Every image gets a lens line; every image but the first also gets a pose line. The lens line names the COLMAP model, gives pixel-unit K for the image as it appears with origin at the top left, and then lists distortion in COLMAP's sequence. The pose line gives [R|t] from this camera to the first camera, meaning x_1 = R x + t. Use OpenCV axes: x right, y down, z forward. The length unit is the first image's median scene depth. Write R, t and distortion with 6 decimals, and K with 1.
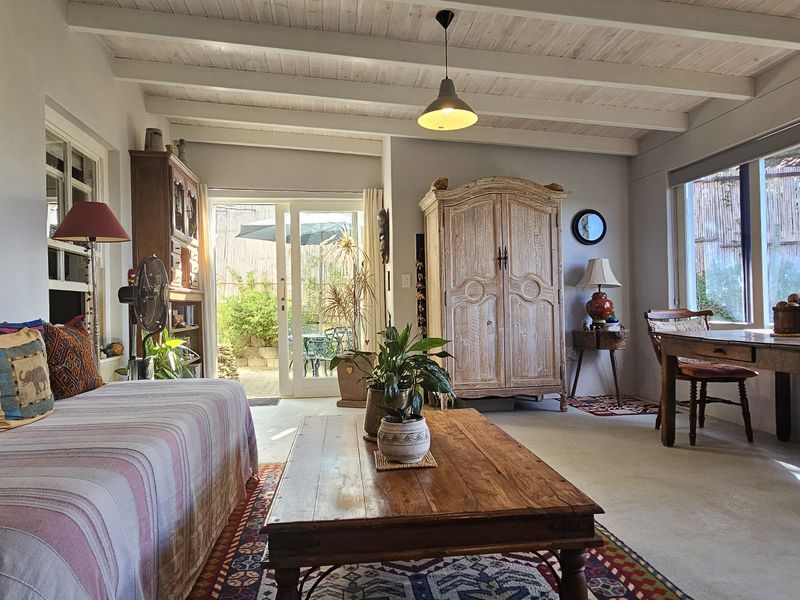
lens RADIAL K [[522.6, 0, 394.9], [0, 522.6, 303.1], [0, 0, 1]] dist [0.001741, -0.000209]
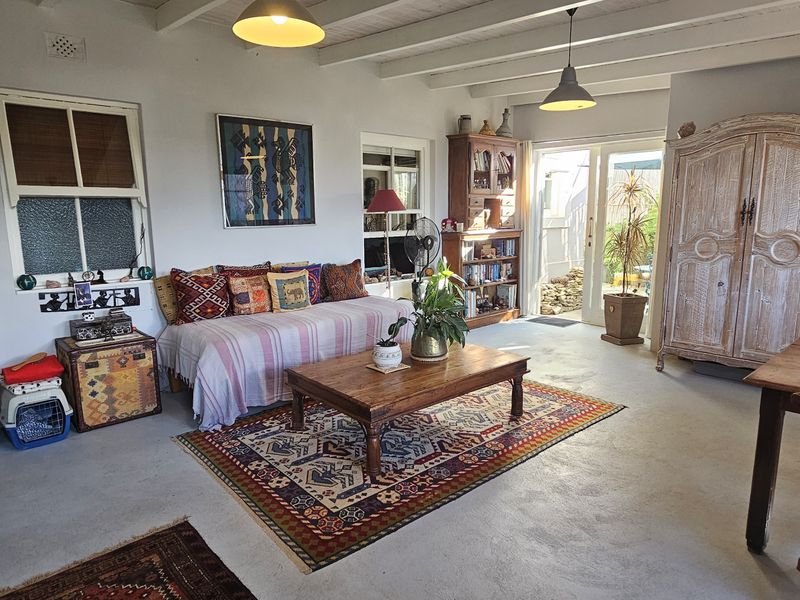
lens RADIAL K [[522.6, 0, 394.9], [0, 522.6, 303.1], [0, 0, 1]] dist [0.001741, -0.000209]
pose [[0.566029, 0.157760, -0.809149, 0.600853], [0.003692, 0.981024, 0.193852, -0.108310], [0.824377, -0.112713, 0.554706, 0.022585]]
